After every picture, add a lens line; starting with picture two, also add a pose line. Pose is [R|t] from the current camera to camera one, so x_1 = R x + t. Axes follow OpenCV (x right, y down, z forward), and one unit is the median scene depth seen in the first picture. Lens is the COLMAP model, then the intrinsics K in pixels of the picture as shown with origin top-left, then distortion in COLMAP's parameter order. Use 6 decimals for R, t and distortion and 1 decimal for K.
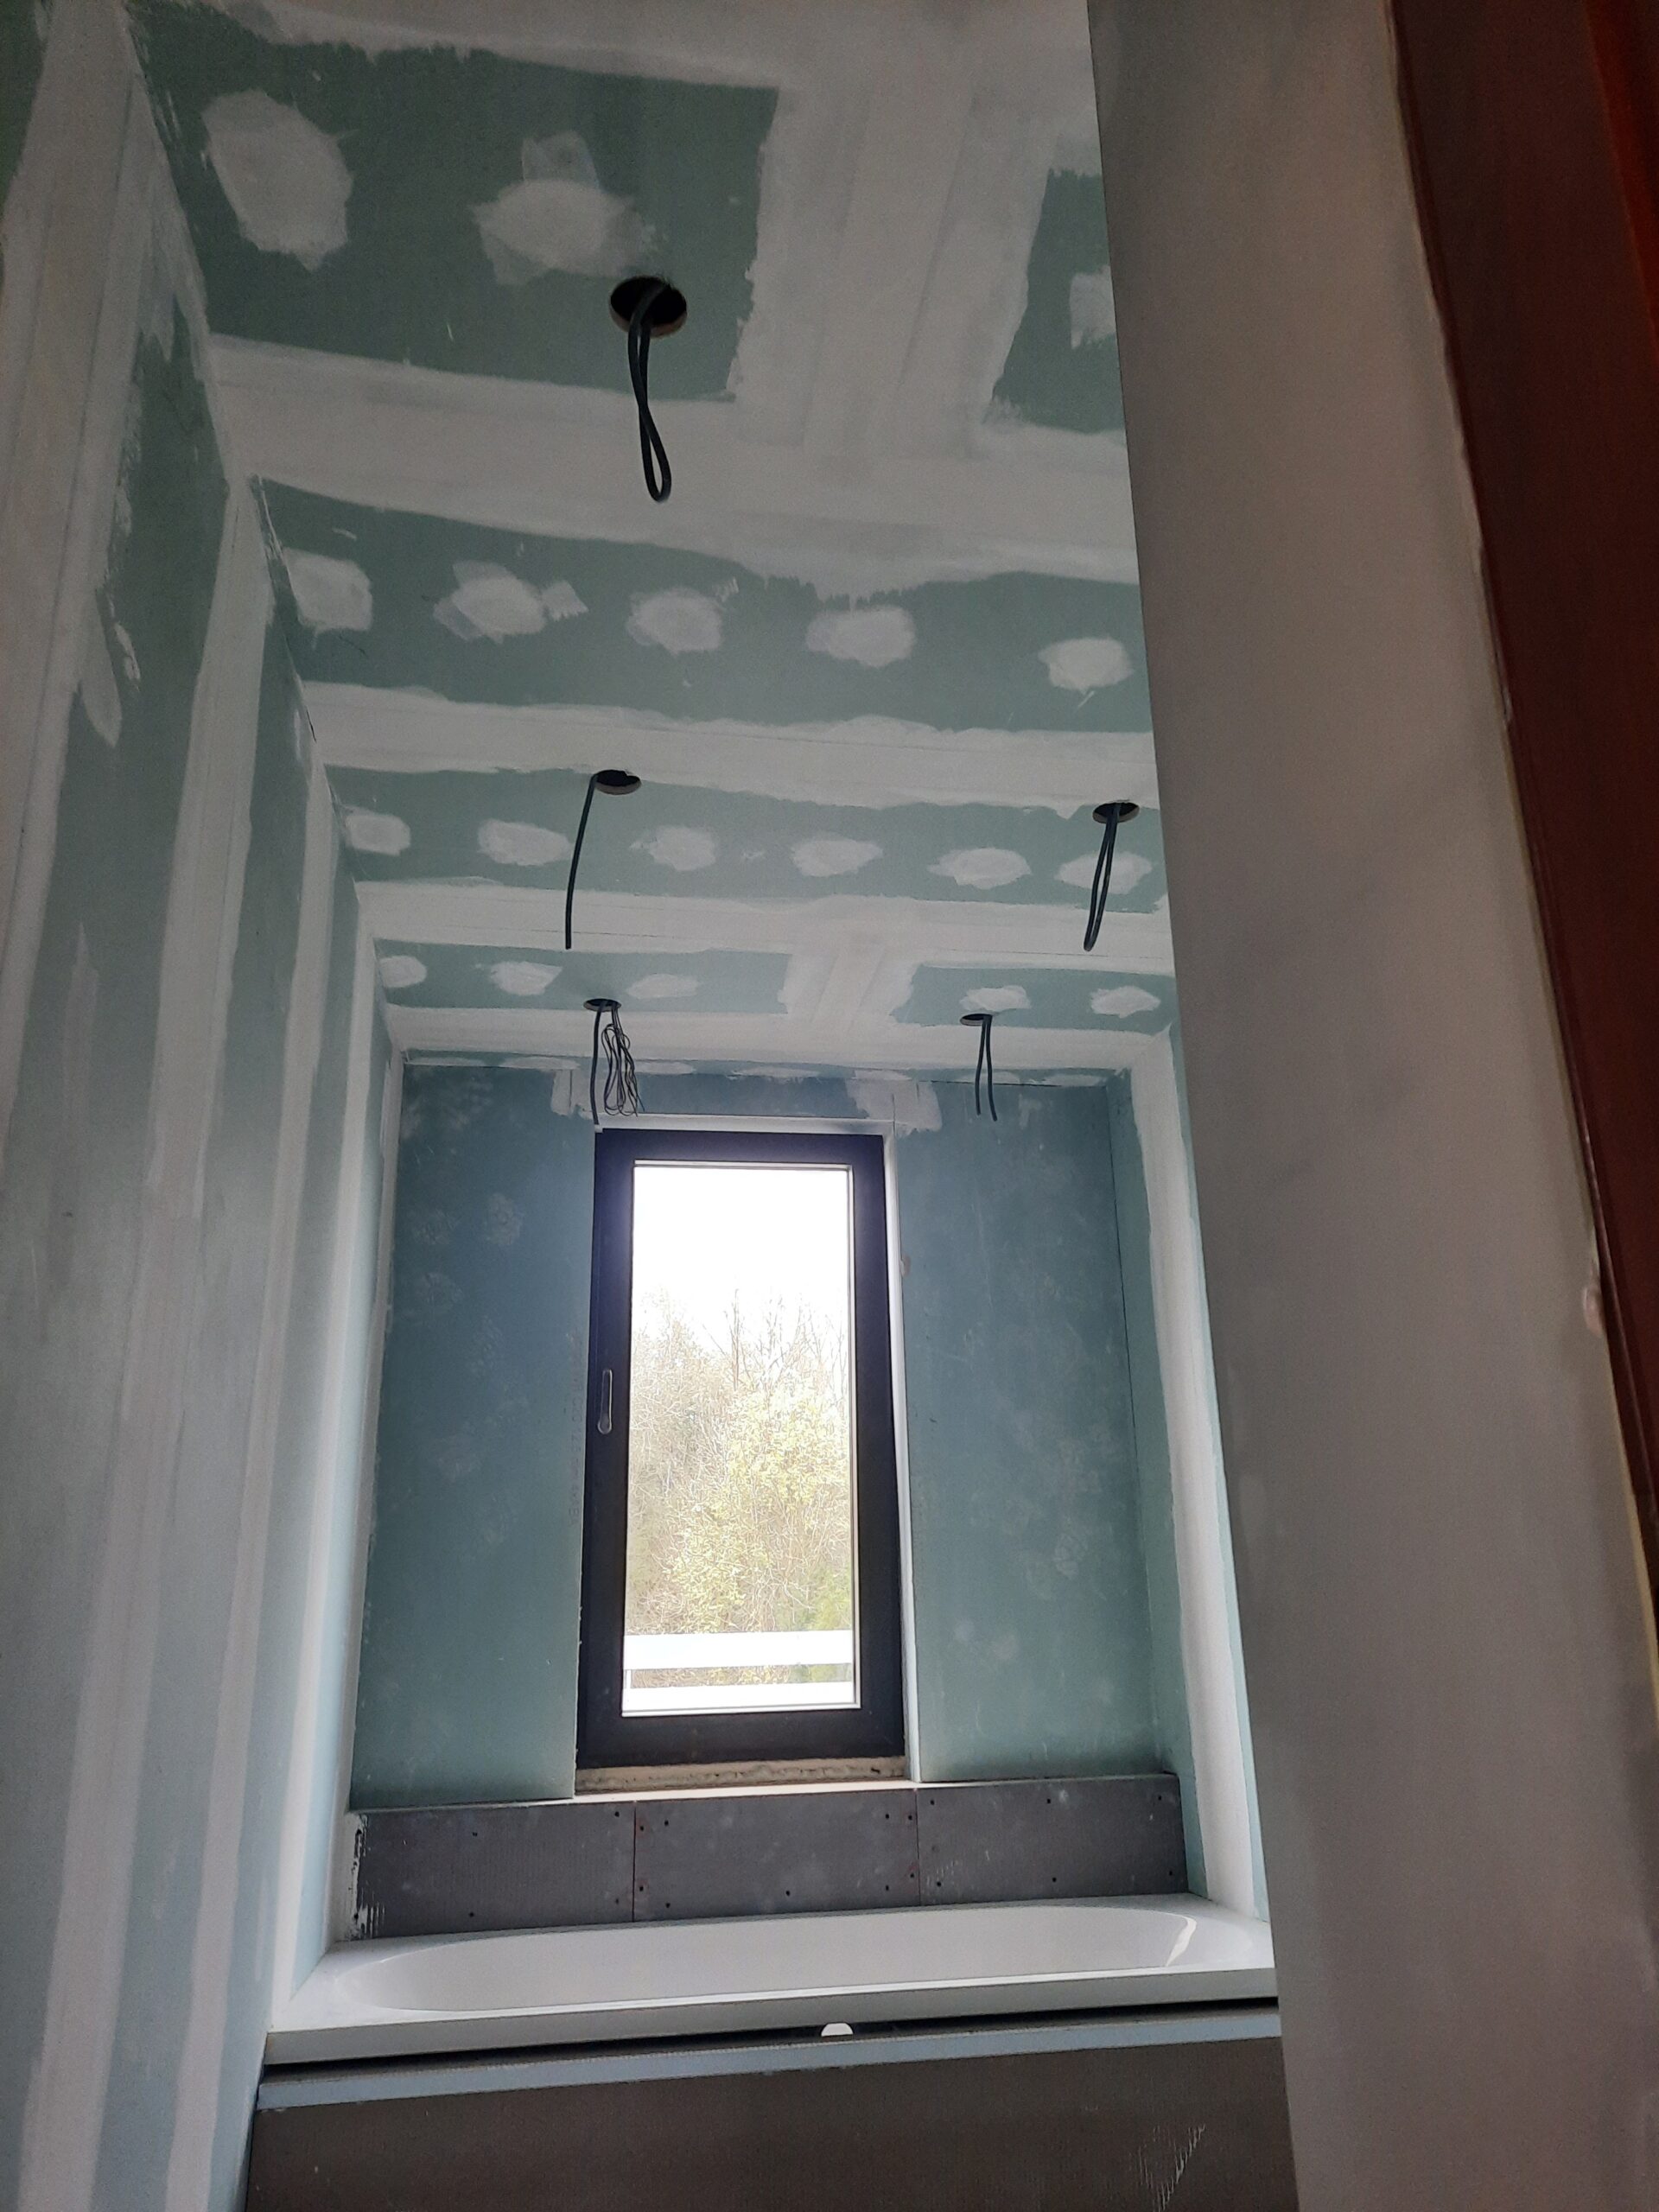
lens RADIAL K [[1593.7, 0, 841.0], [0, 1593.7, 1097.3], [0, 0, 1]] dist [0.074828, -0.074877]
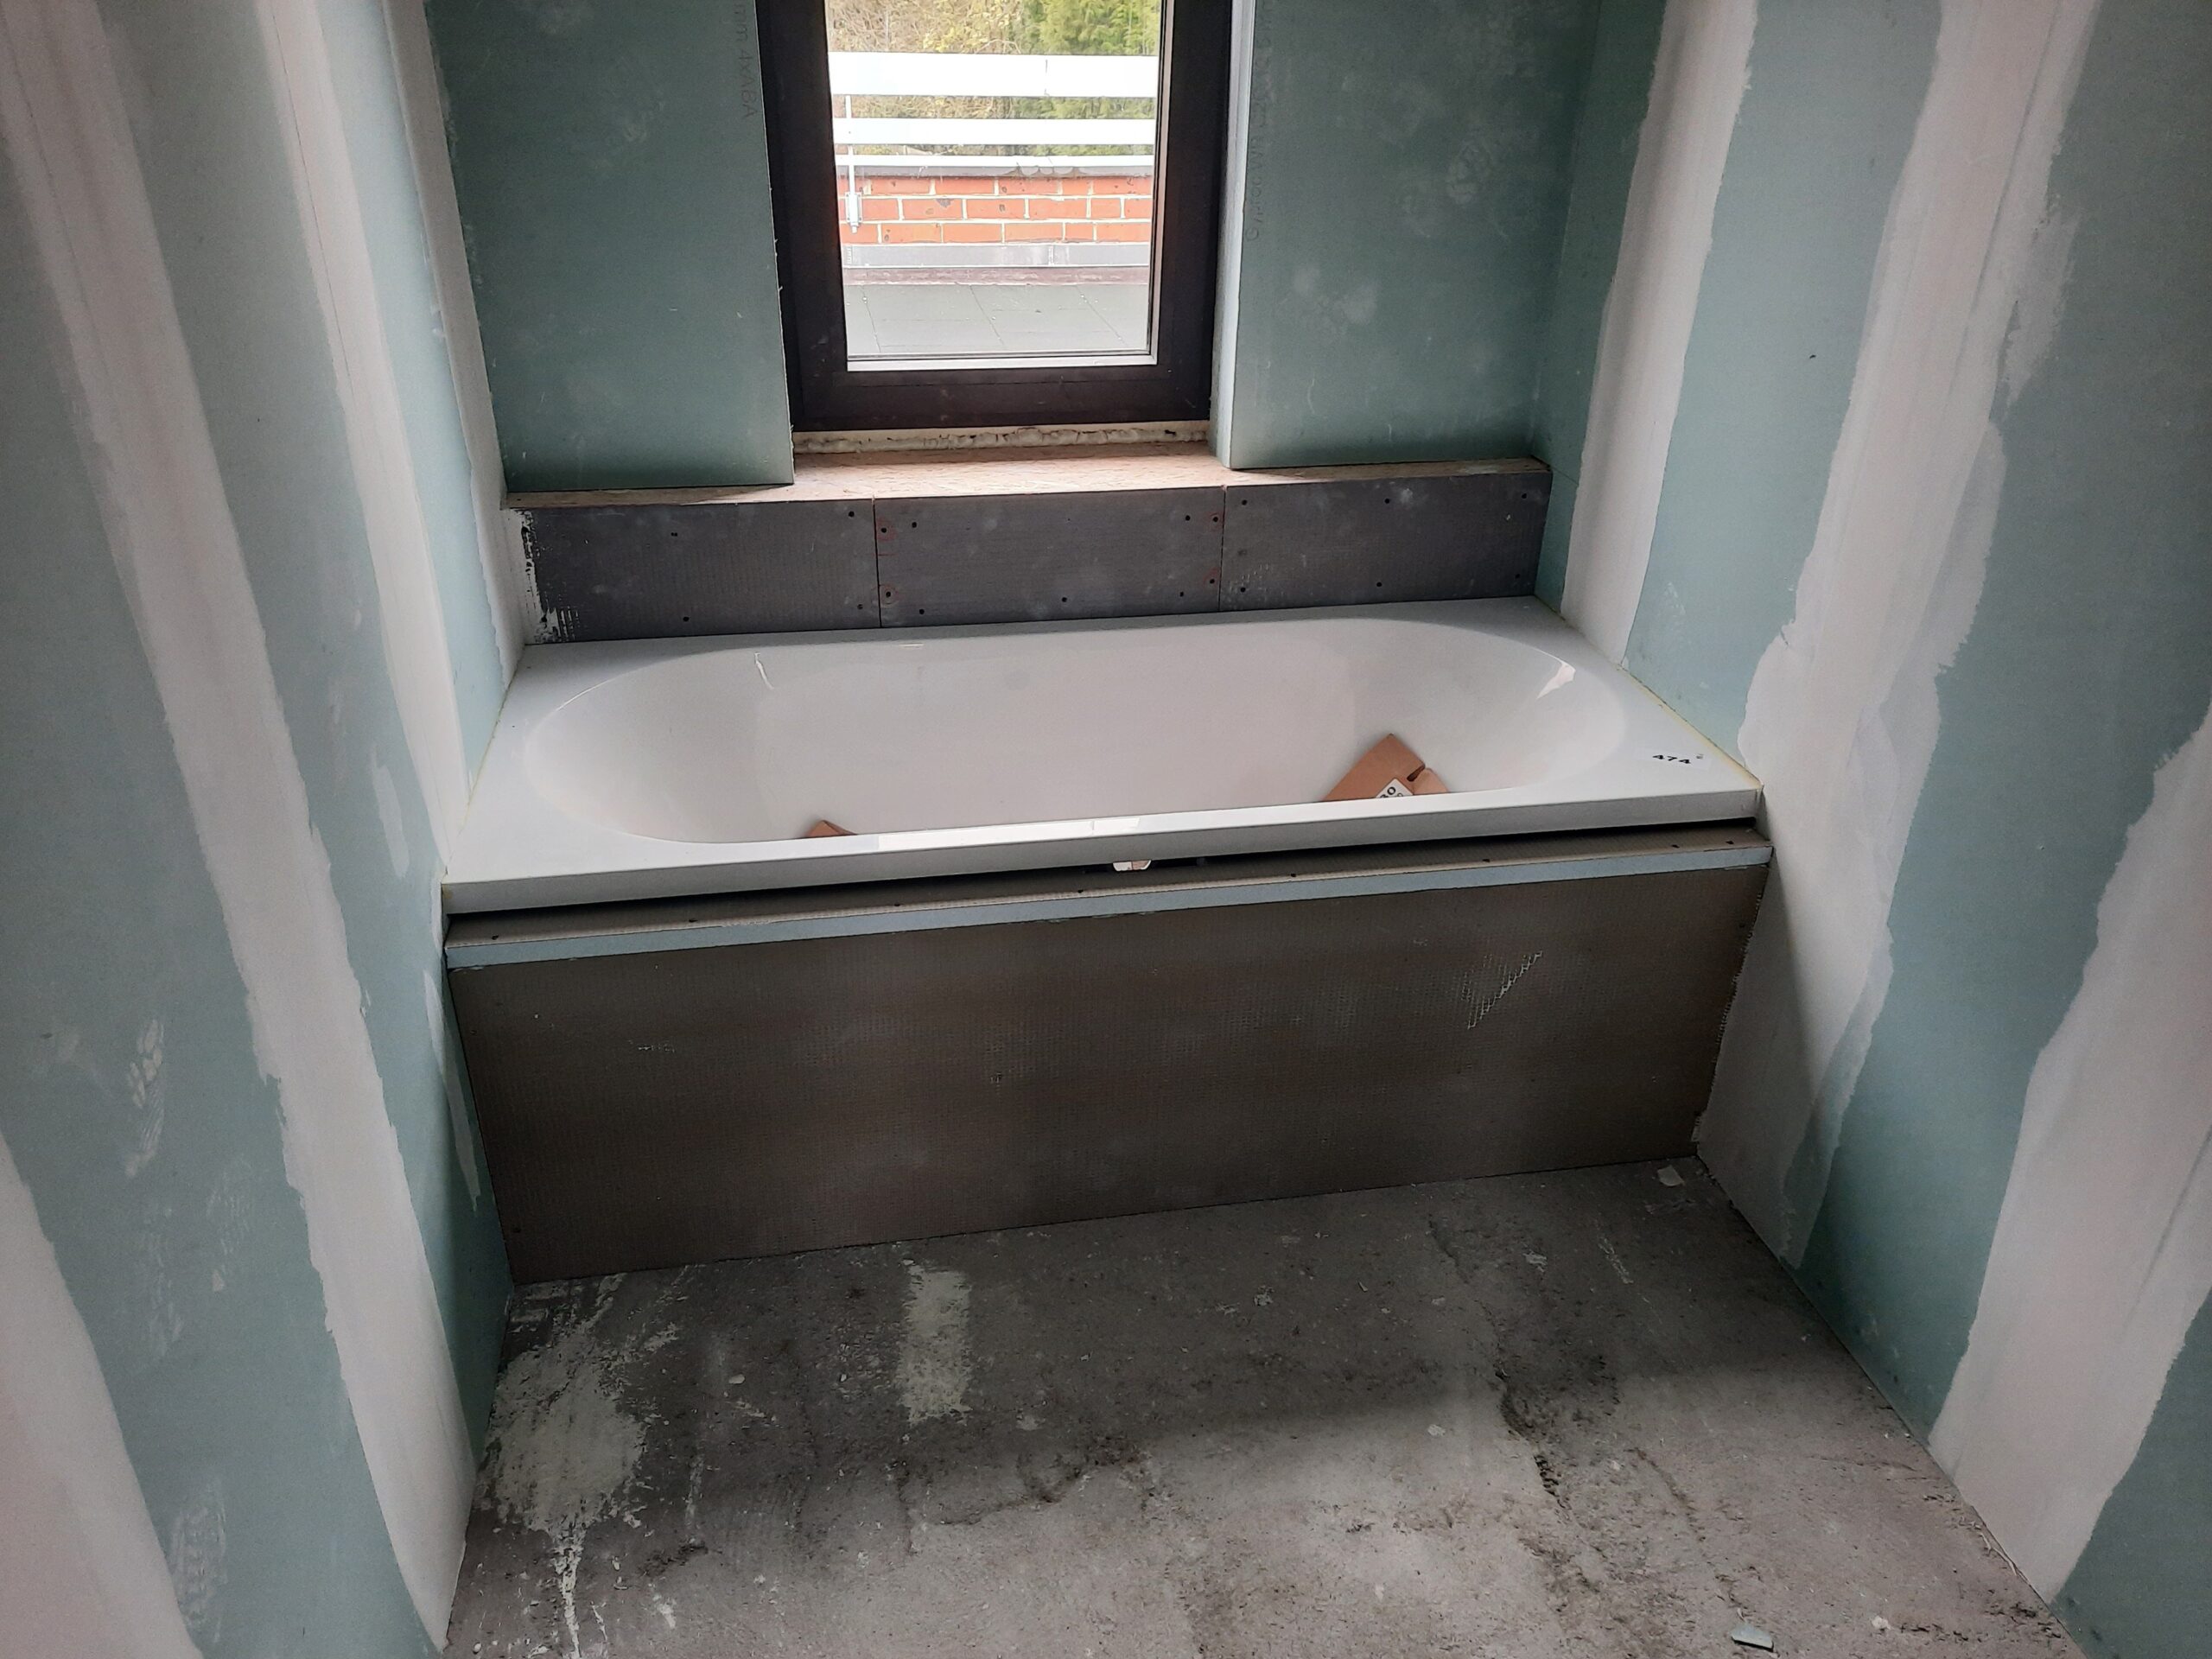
lens RADIAL K [[1609.2, 0, 1106.0], [0, 1609.2, 829.5], [0, 0, 1]] dist [0.073115, -0.077767]
pose [[0.999154, 0.025513, 0.032261, -0.033438], [-0.041003, 0.679651, 0.732389, -0.037916], [-0.003241, -0.733092, 0.680122, 0.328426]]
